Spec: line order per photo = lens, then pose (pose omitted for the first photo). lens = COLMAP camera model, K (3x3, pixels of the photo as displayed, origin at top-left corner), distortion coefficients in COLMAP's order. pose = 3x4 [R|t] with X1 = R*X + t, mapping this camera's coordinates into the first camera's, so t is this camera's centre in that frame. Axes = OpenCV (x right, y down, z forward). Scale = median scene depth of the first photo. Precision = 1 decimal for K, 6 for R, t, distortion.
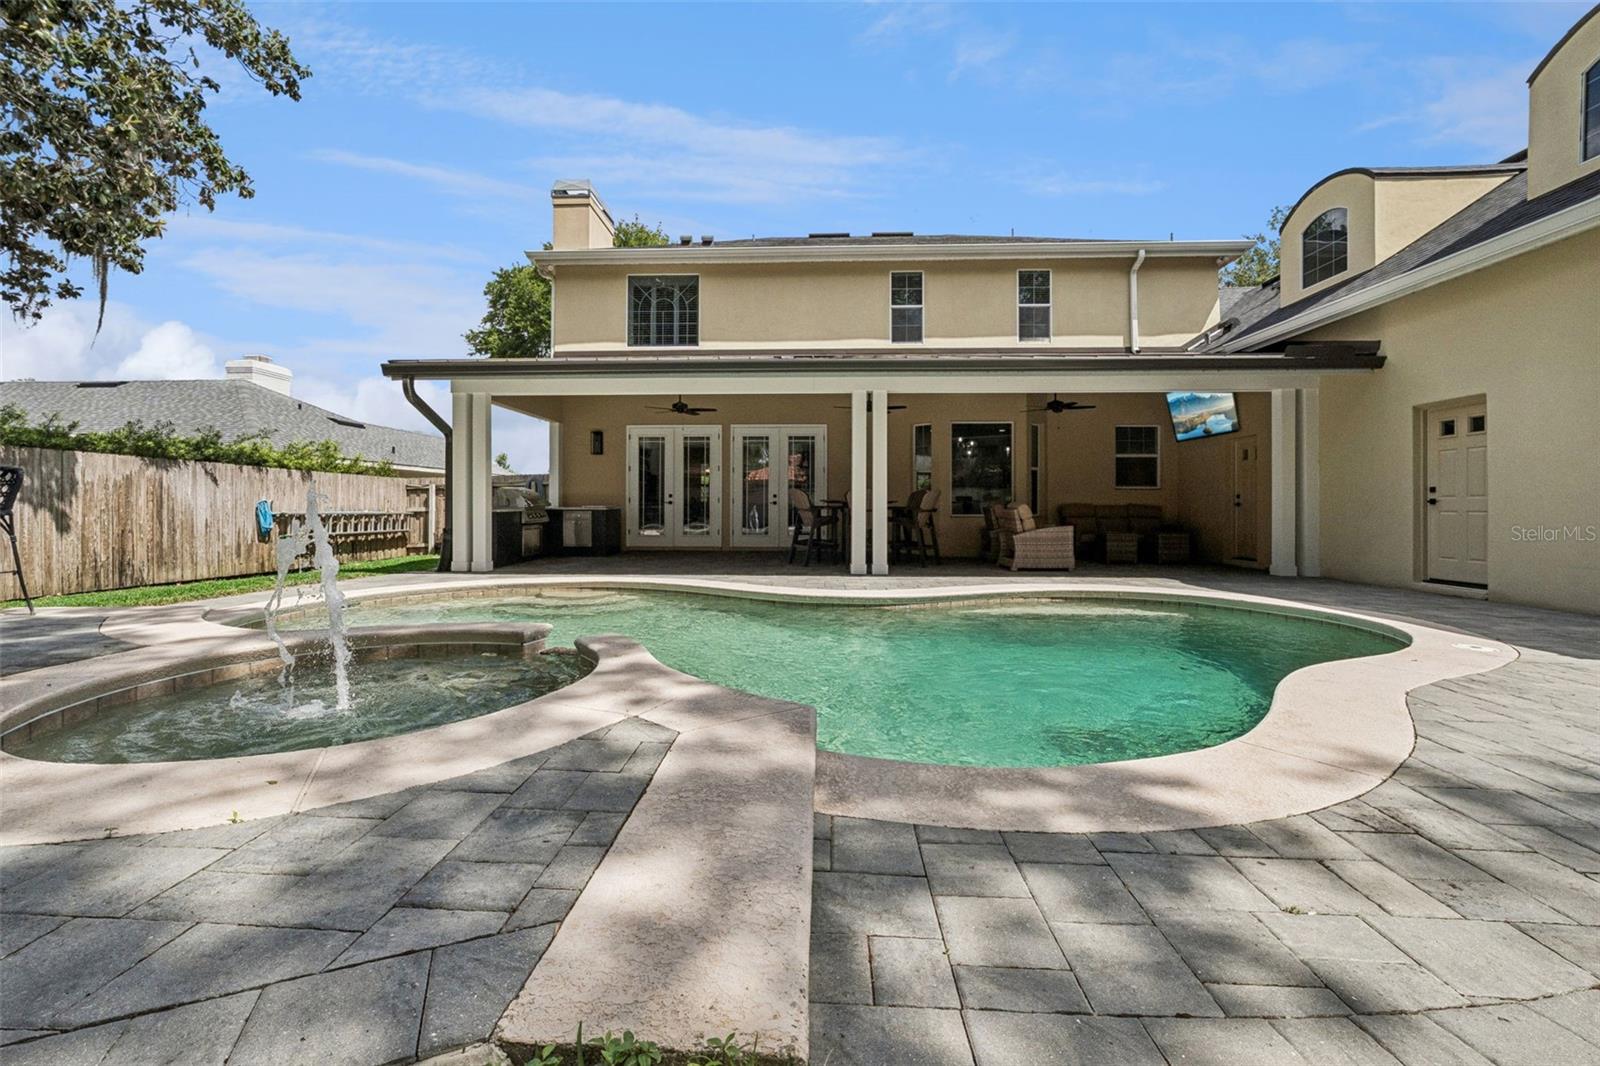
lens RADIAL K [[644.3, 0, 786.0], [0, 644.3, 516.9], [0, 0, 1]] dist [-0.009817, 0.003570]
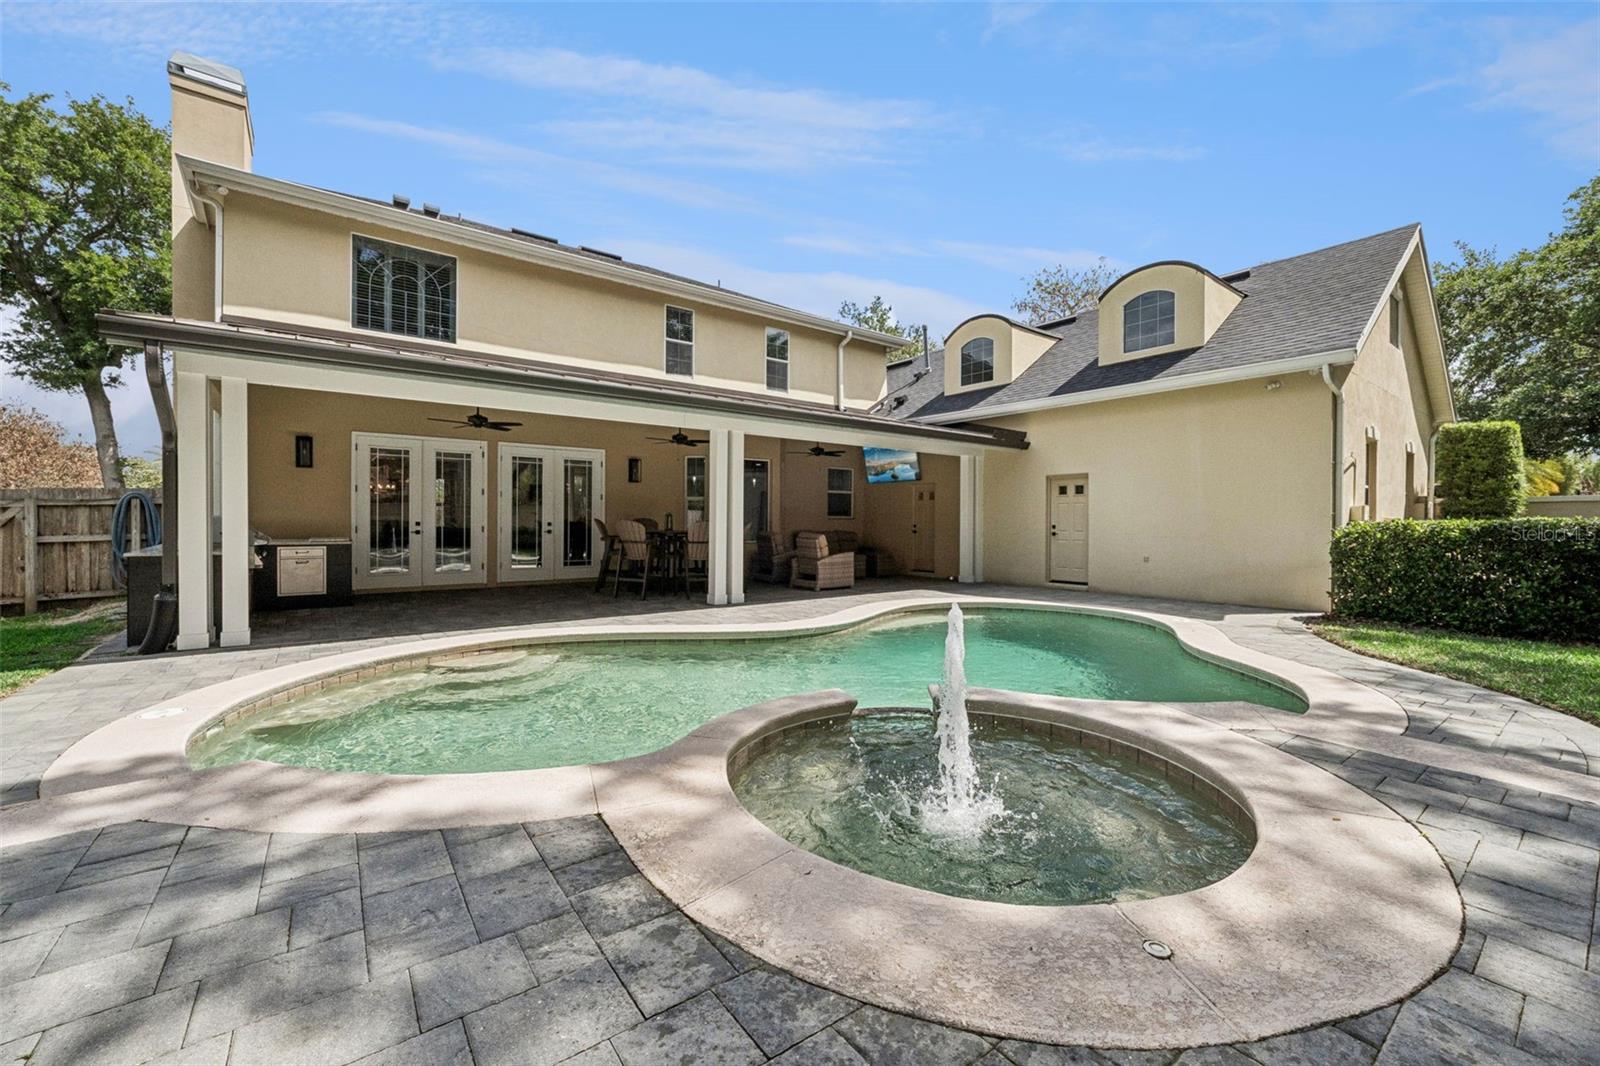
lens RADIAL K [[644.3, 0, 773.7], [0, 644.3, 532.2], [0, 0, 1]] dist [-0.009817, 0.003570]
pose [[0.773896, -0.009760, 0.633237, -0.367239], [0.005823, 0.999949, 0.008295, -0.028128], [-0.633286, -0.002732, 0.773913, 0.103536]]
